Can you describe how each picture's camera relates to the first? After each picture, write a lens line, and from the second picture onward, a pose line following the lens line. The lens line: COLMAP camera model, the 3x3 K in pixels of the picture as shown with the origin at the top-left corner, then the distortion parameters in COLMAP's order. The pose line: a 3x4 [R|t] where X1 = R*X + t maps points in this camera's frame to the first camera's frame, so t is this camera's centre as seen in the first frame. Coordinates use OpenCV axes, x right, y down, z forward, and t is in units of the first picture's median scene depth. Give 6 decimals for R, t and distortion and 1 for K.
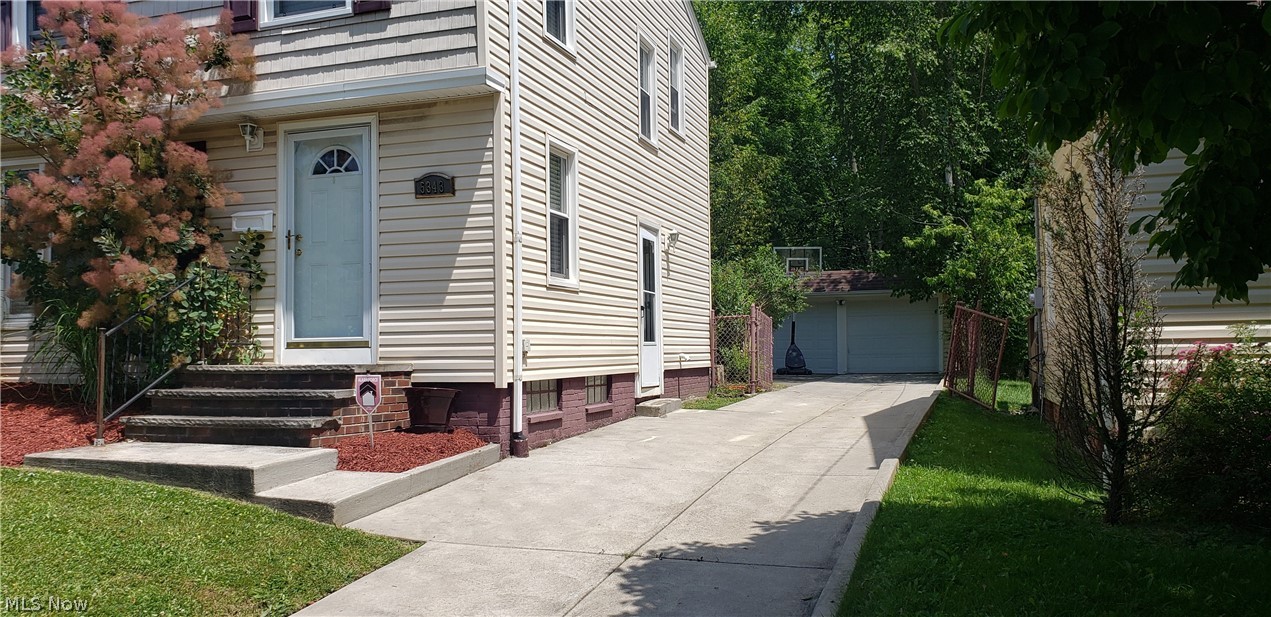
lens RADIAL K [[1003.6, 0, 632.8], [0, 1003.6, 314.1], [0, 0, 1]] dist [0.028584, -0.003495]
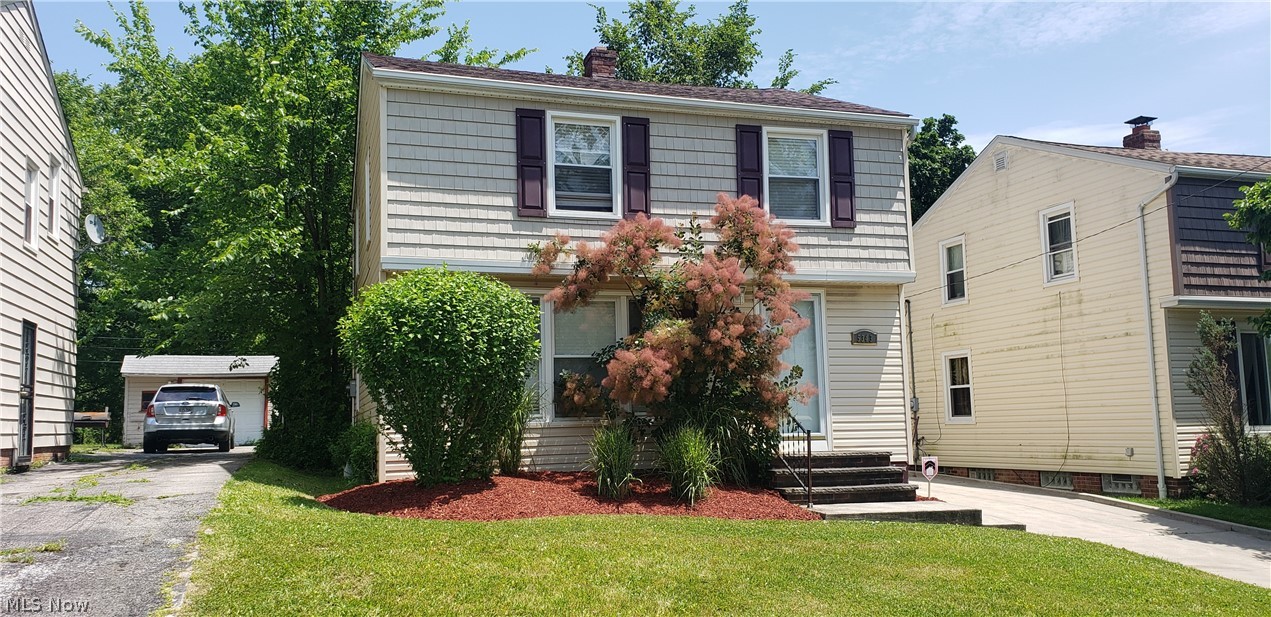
lens RADIAL K [[1003.6, 0, 634.1], [0, 1003.6, 306.6], [0, 0, 1]] dist [0.028584, -0.003495]
pose [[0.802496, 0.066717, 0.592916, -1.455802], [-0.010256, 0.995124, -0.098093, -0.016684], [-0.596569, 0.072638, 0.799268, -0.062895]]
